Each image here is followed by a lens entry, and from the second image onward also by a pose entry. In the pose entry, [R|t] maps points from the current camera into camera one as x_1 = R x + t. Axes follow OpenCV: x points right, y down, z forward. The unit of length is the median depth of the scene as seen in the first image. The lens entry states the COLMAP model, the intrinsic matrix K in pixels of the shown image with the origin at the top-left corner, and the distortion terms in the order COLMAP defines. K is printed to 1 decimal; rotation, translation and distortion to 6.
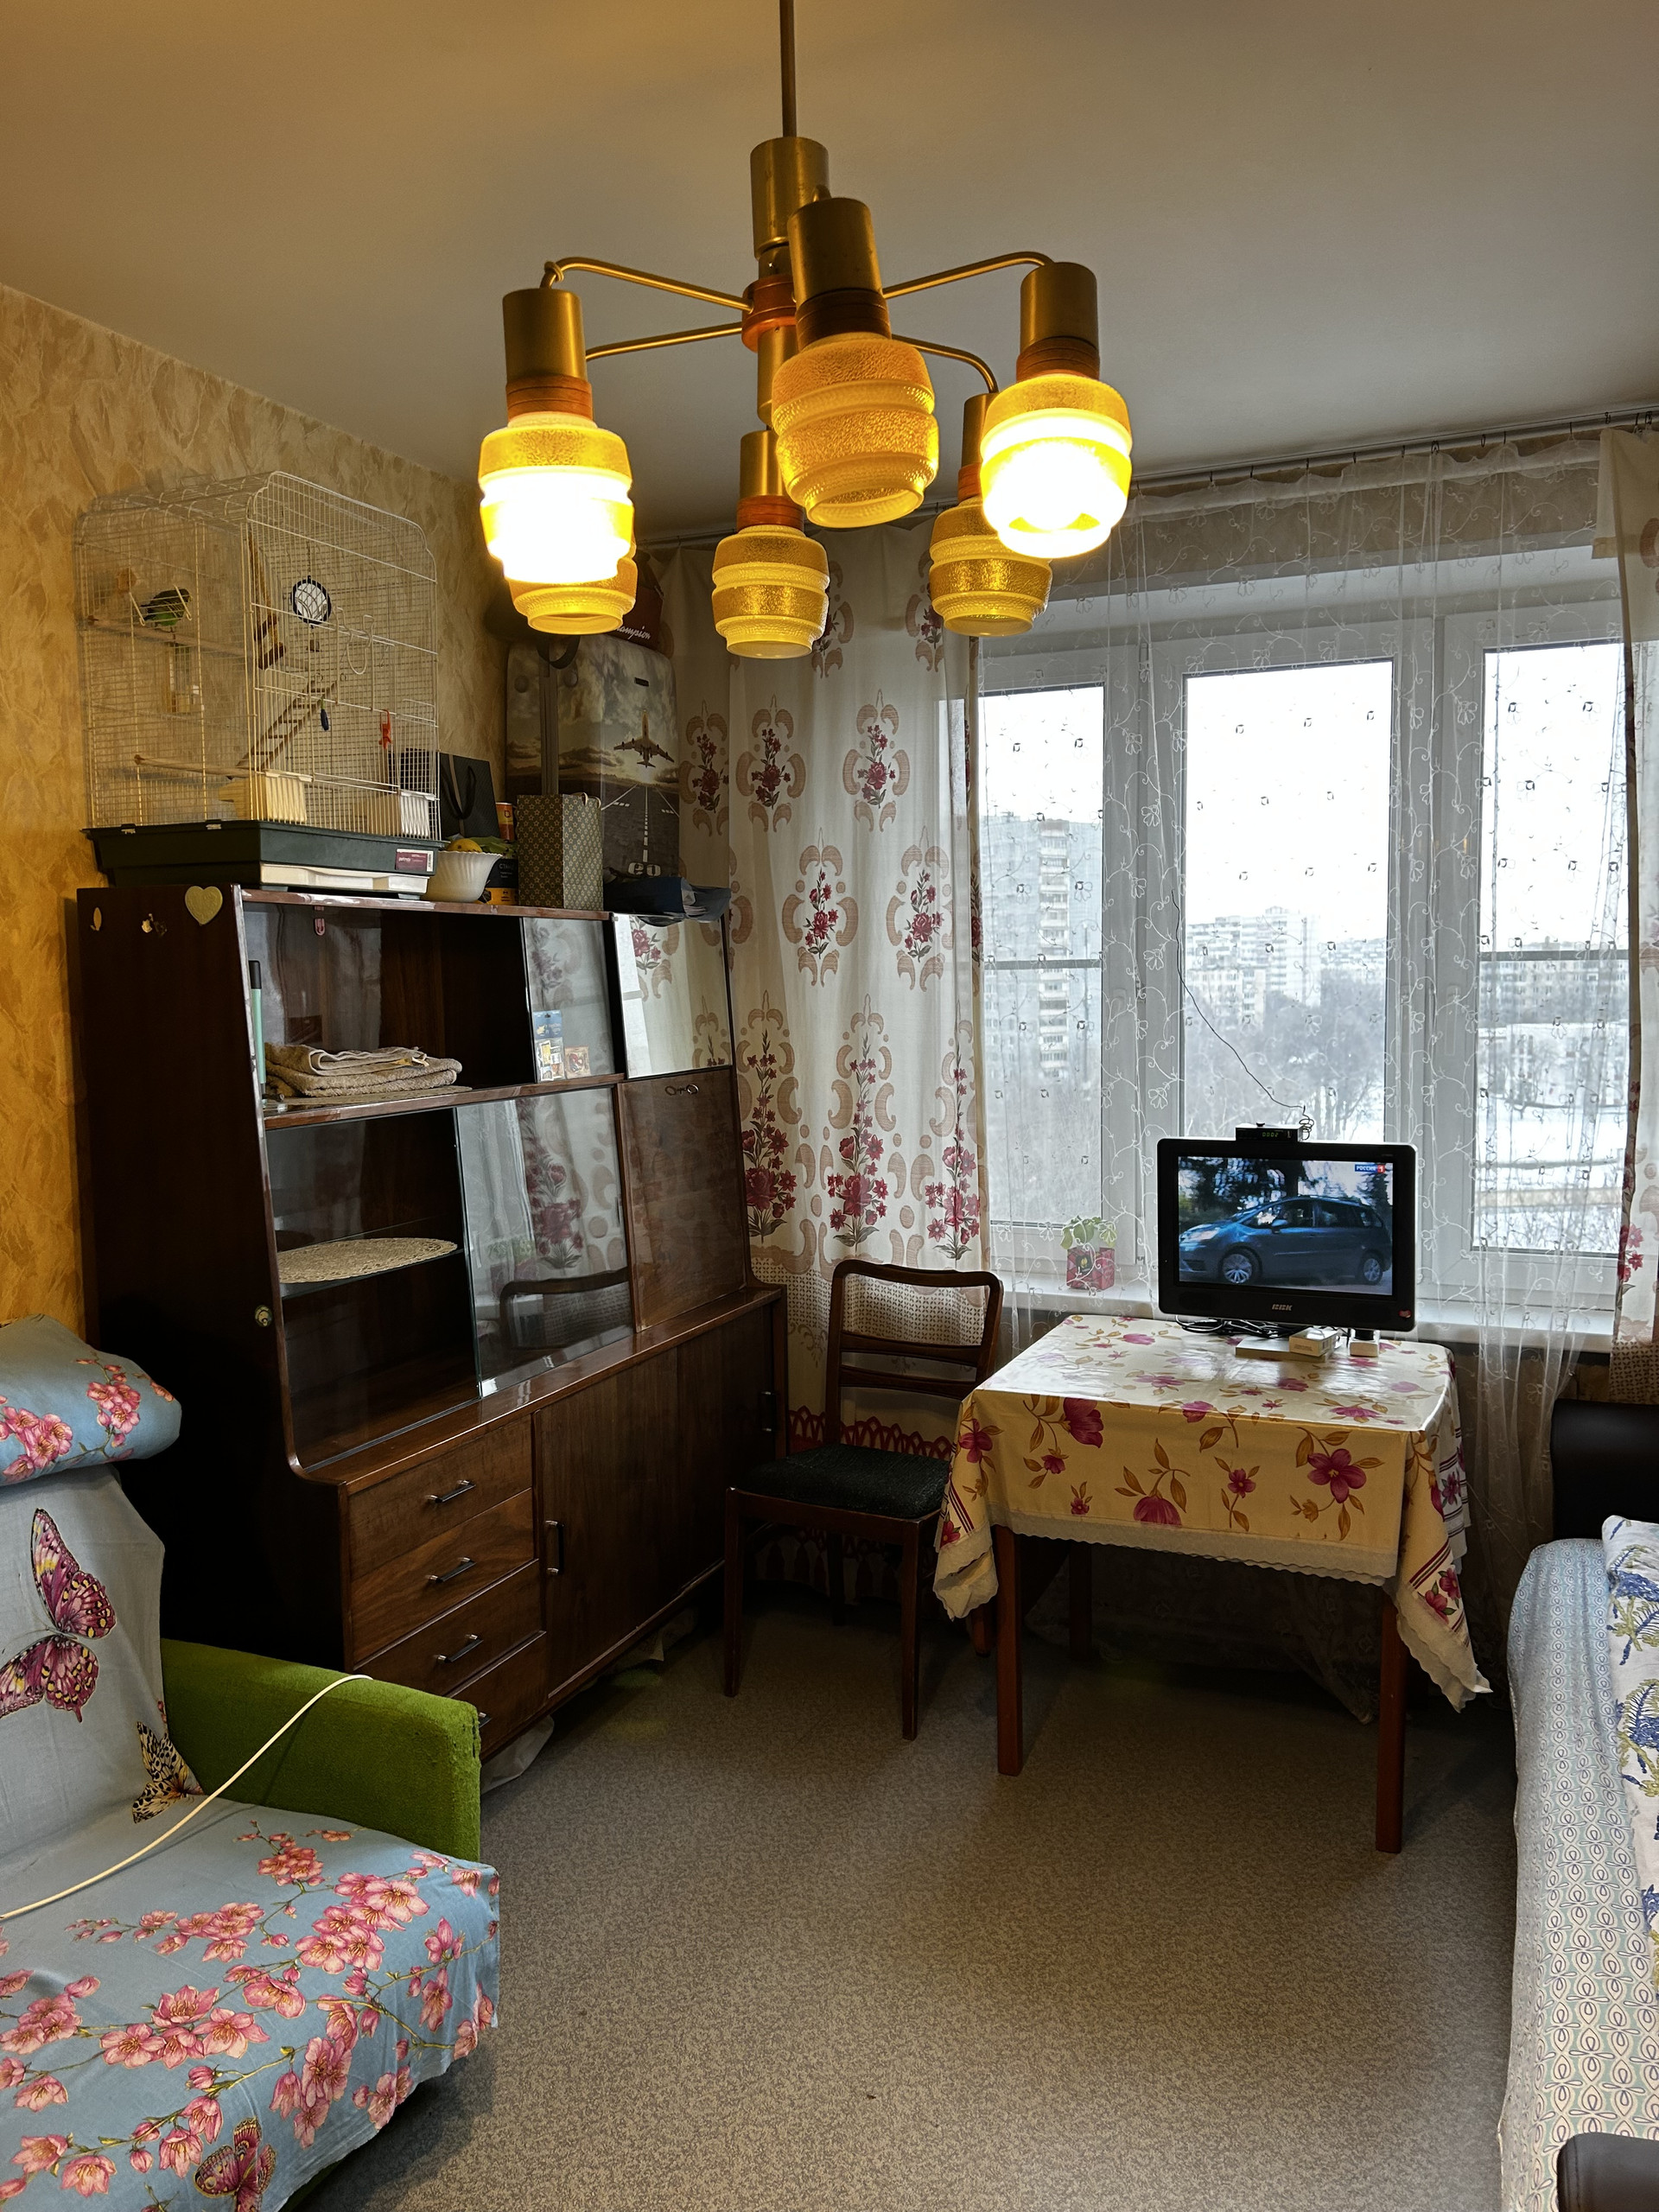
lens RADIAL K [[1670.5, 0, 821.1], [0, 1670.5, 1098.0], [0, 0, 1]] dist [0.059606, -0.072924]
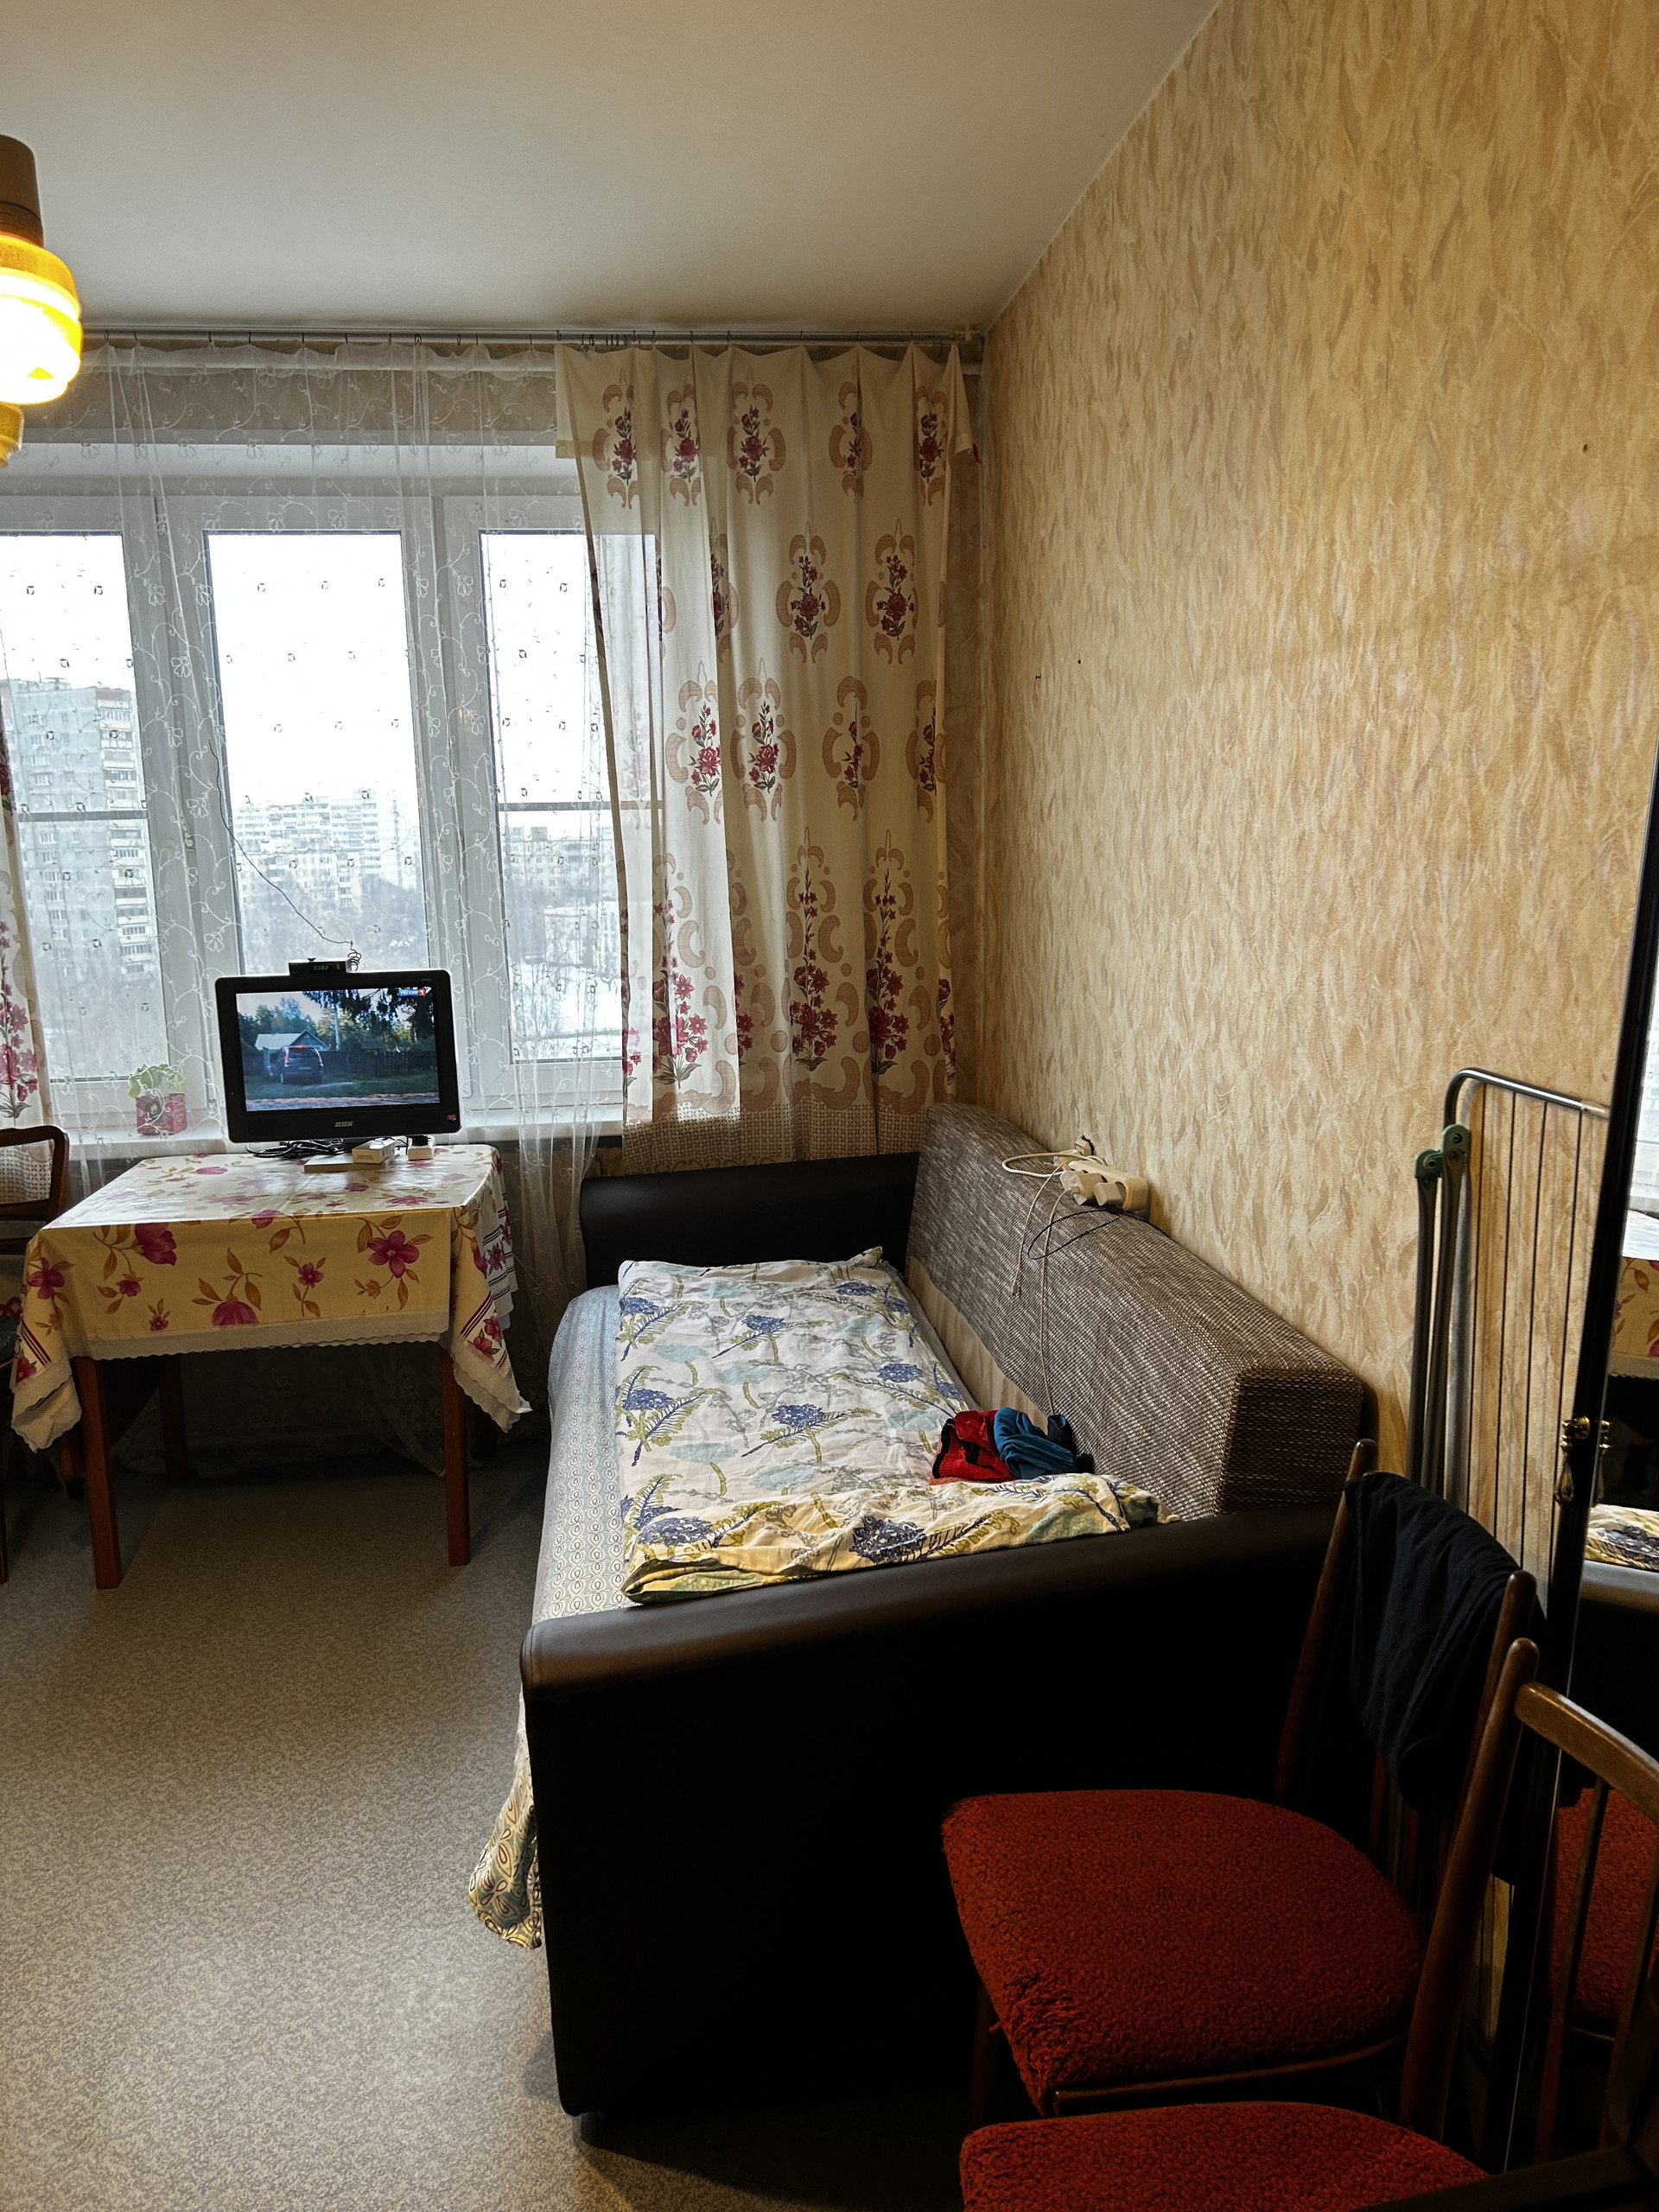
lens RADIAL K [[1670.5, 0, 829.2], [0, 1670.5, 1082.4], [0, 0, 1]] dist [0.059606, -0.072924]
pose [[0.863172, -0.086291, 0.497481, 0.003147], [0.056377, 0.995598, 0.074873, 0.033030], [-0.501752, -0.036582, 0.864238, -0.112644]]
